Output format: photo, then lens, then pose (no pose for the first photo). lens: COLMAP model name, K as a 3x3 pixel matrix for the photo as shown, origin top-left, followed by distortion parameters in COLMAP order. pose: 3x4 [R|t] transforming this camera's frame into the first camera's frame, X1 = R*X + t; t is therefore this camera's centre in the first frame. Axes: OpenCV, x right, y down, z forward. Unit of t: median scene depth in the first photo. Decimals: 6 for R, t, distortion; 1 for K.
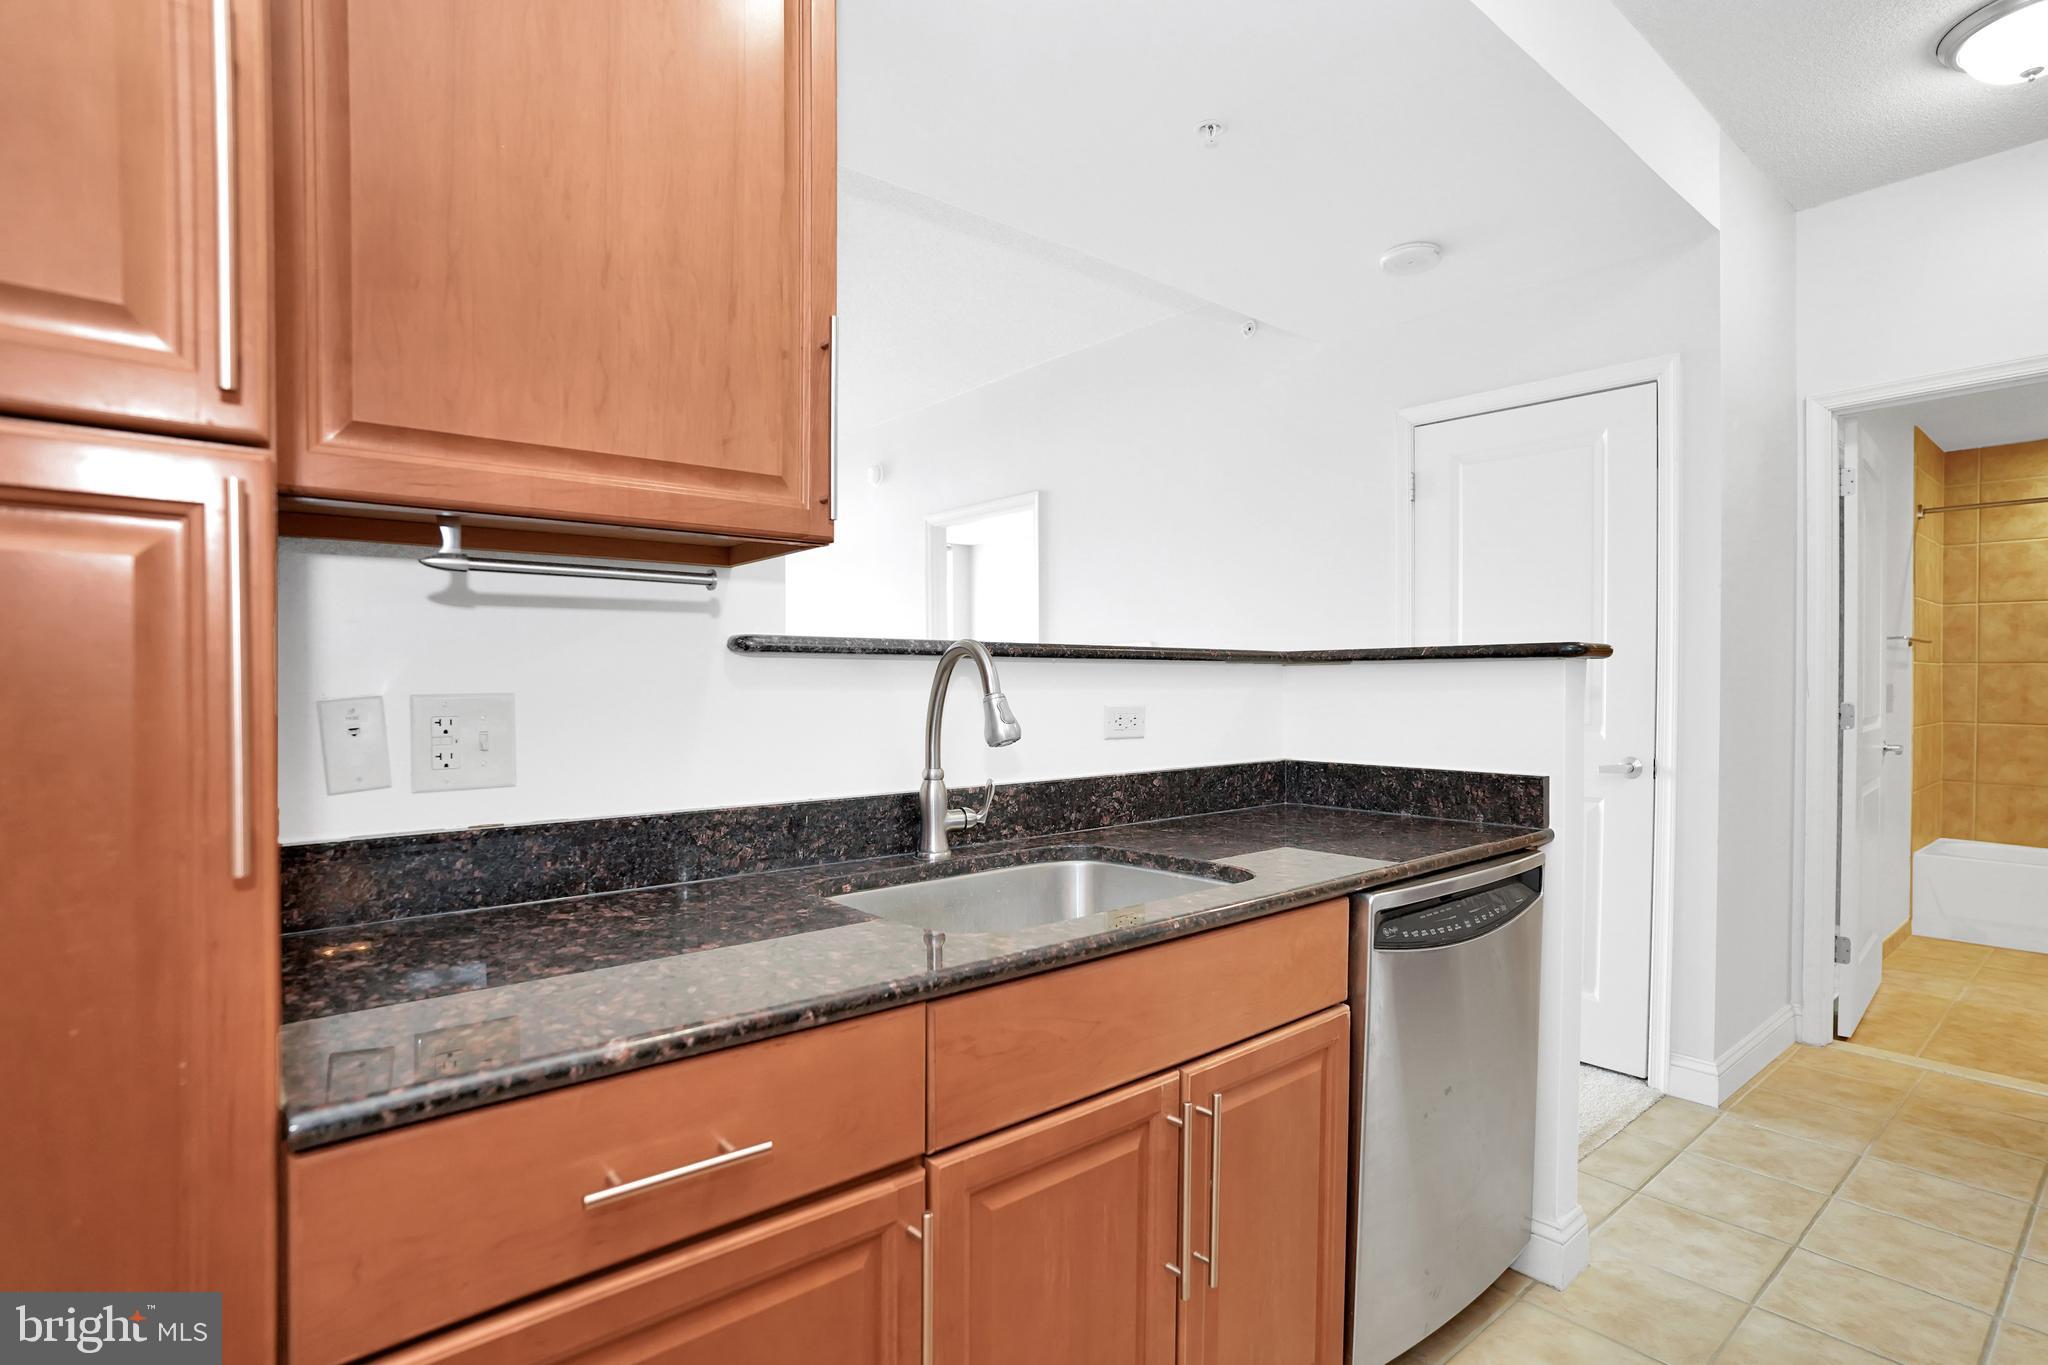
lens RADIAL K [[1029.3, 0, 1028.4], [0, 1029.3, 679.6], [0, 0, 1]] dist [-0.087111, 0.042923]
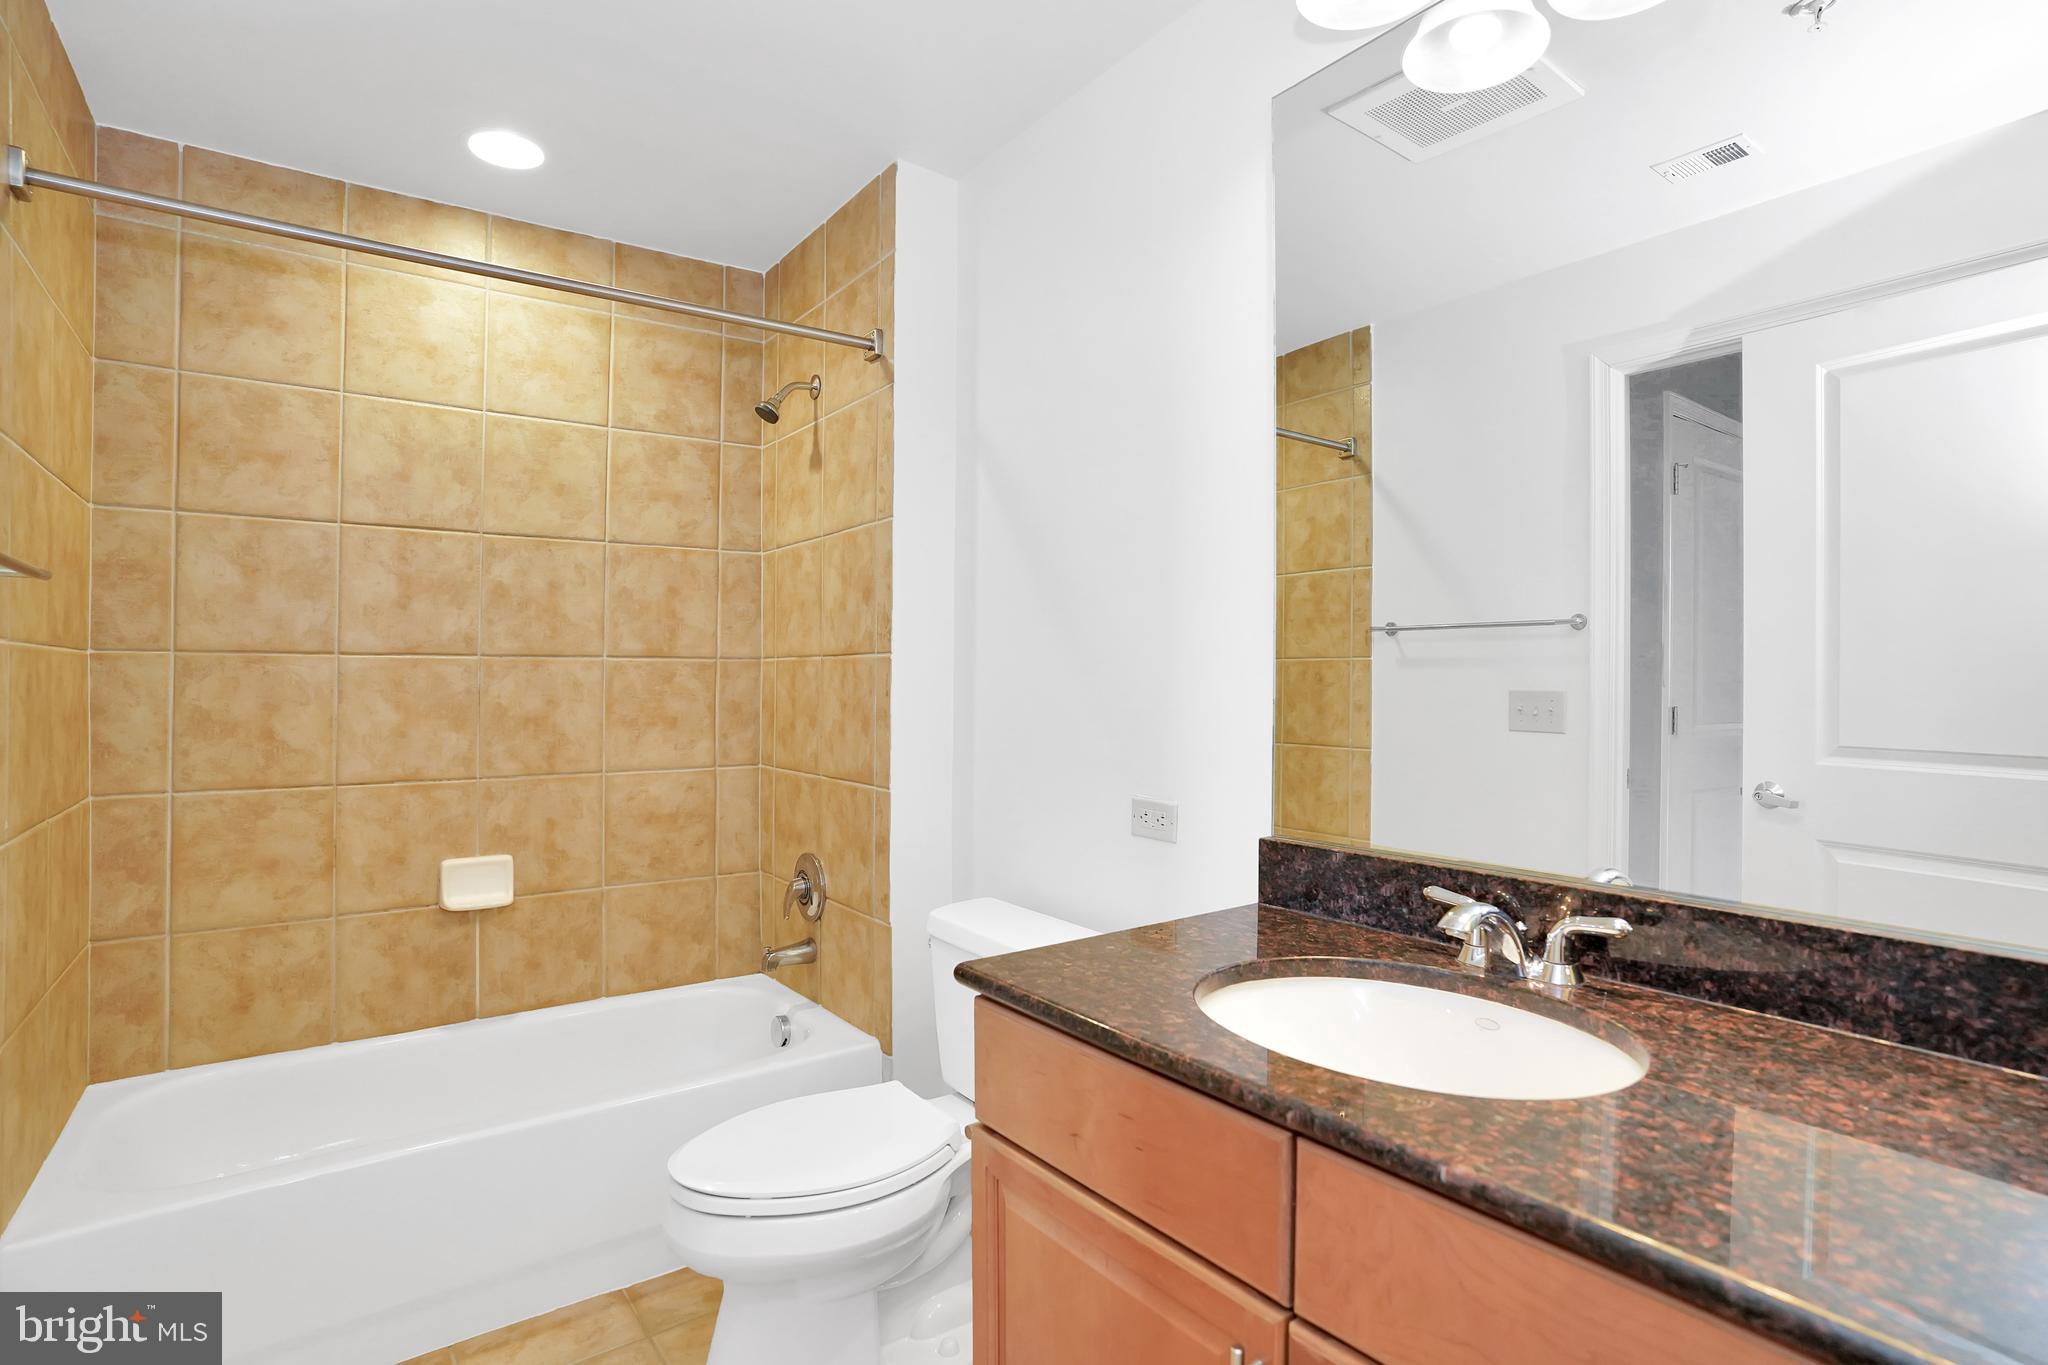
lens RADIAL K [[1029.3, 0, 1028.4], [0, 1029.3, 679.6], [0, 0, 1]] dist [-0.087111, 0.042923]
pose [[0.056585, 0.003423, 0.998392, 0.571918], [0.002488, 0.999991, -0.003569, -0.002380], [-0.998395, 0.002686, 0.056576, 0.619912]]
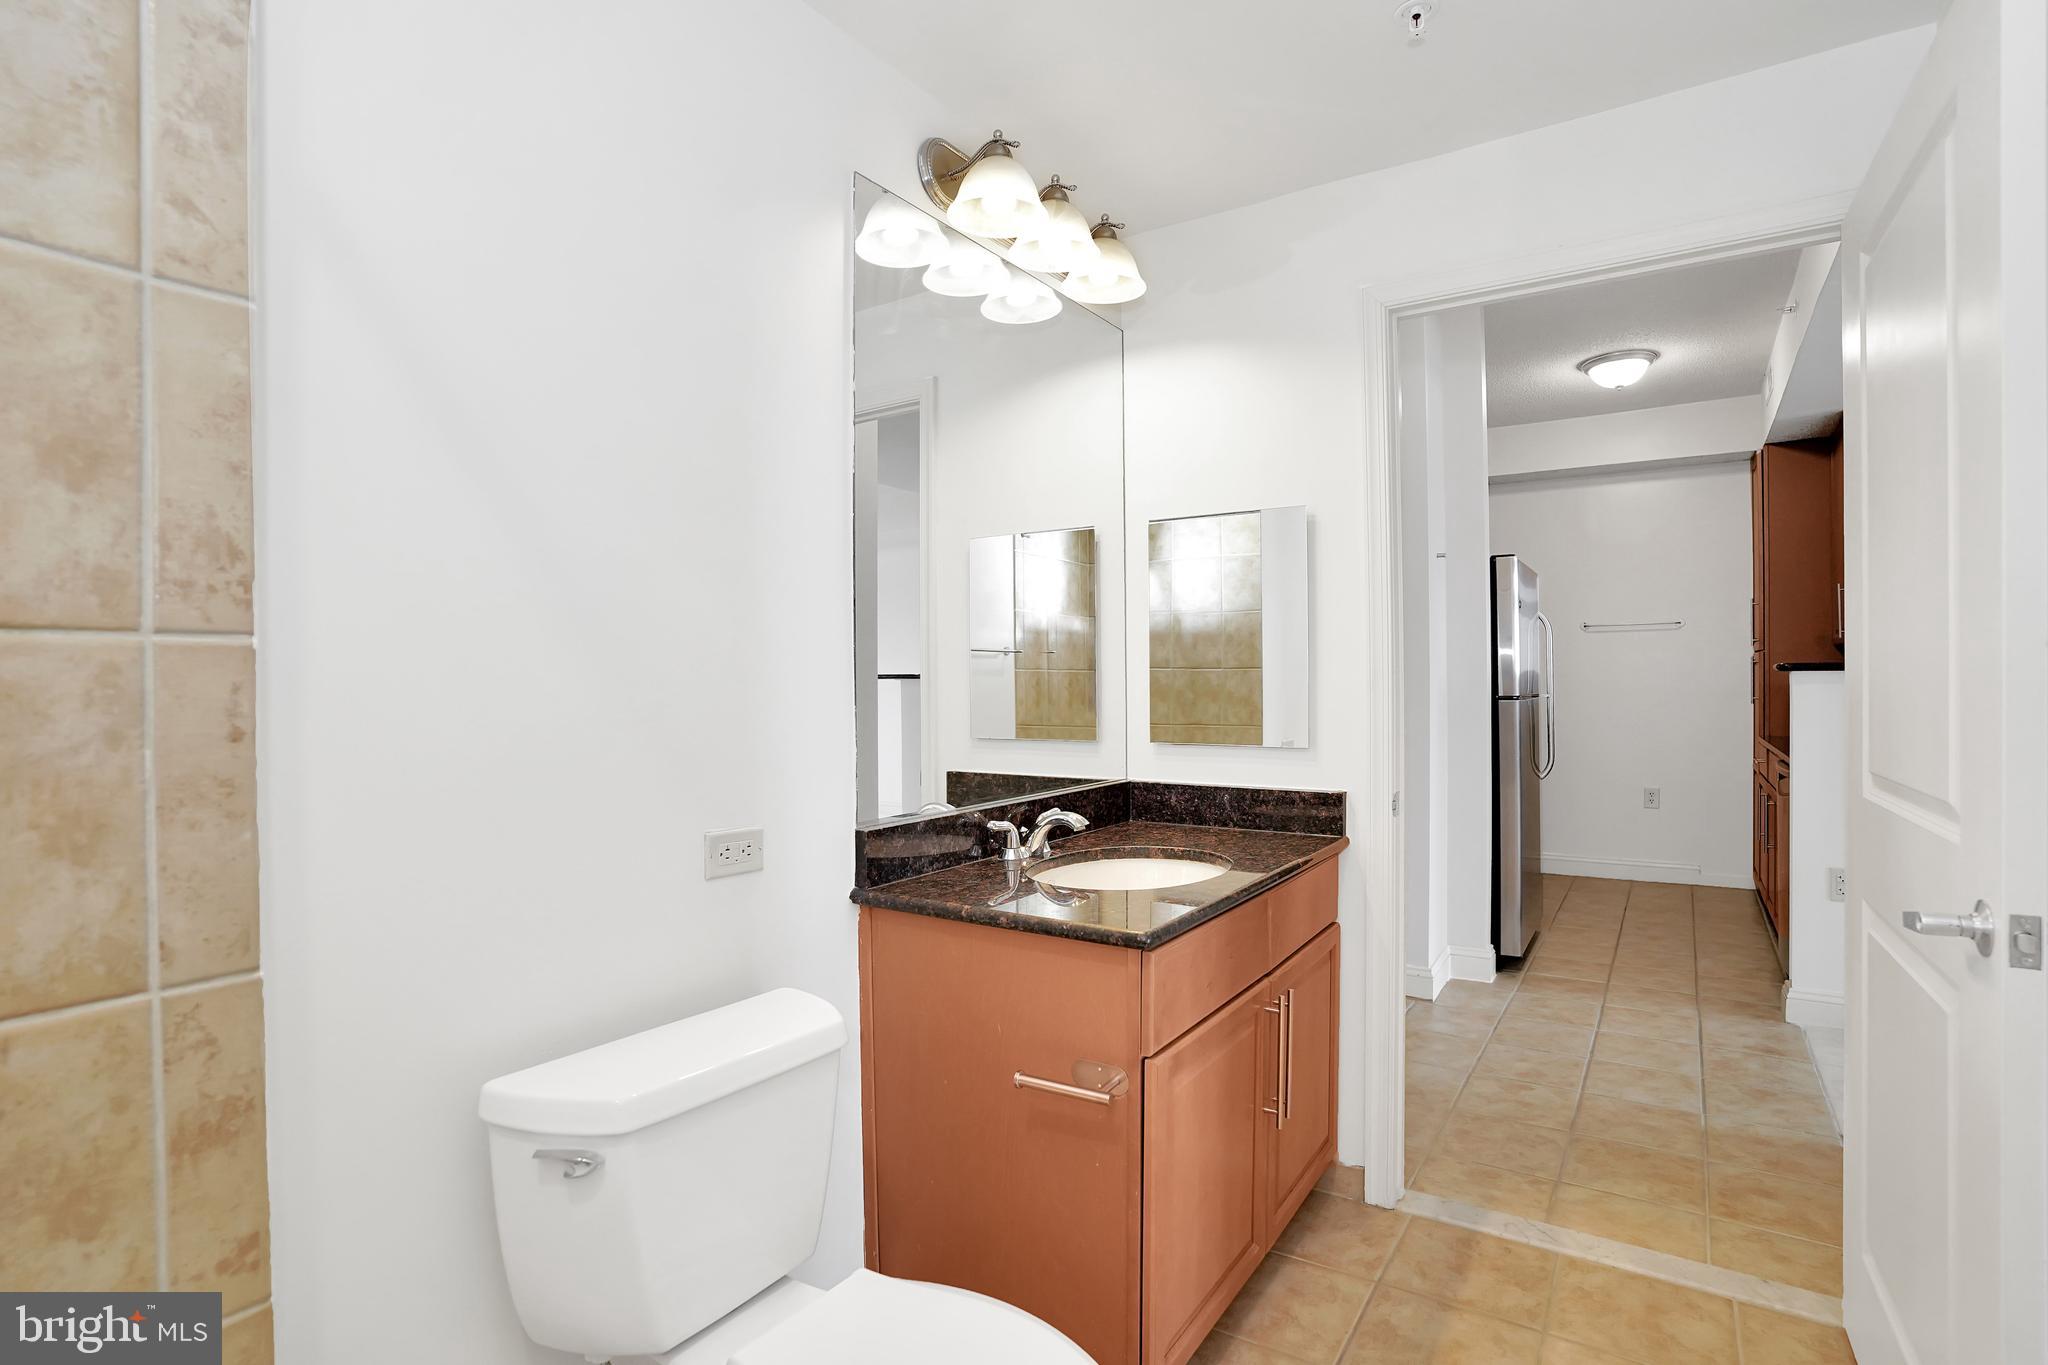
lens RADIAL K [[1029.3, 0, 1028.4], [0, 1029.3, 679.6], [0, 0, 1]] dist [-0.087111, 0.042923]
pose [[-0.955049, 0.010914, -0.296246, 0.972578], [0.009567, 0.999936, 0.005998, -0.008066], [0.296293, 0.002894, -0.955093, 0.942441]]
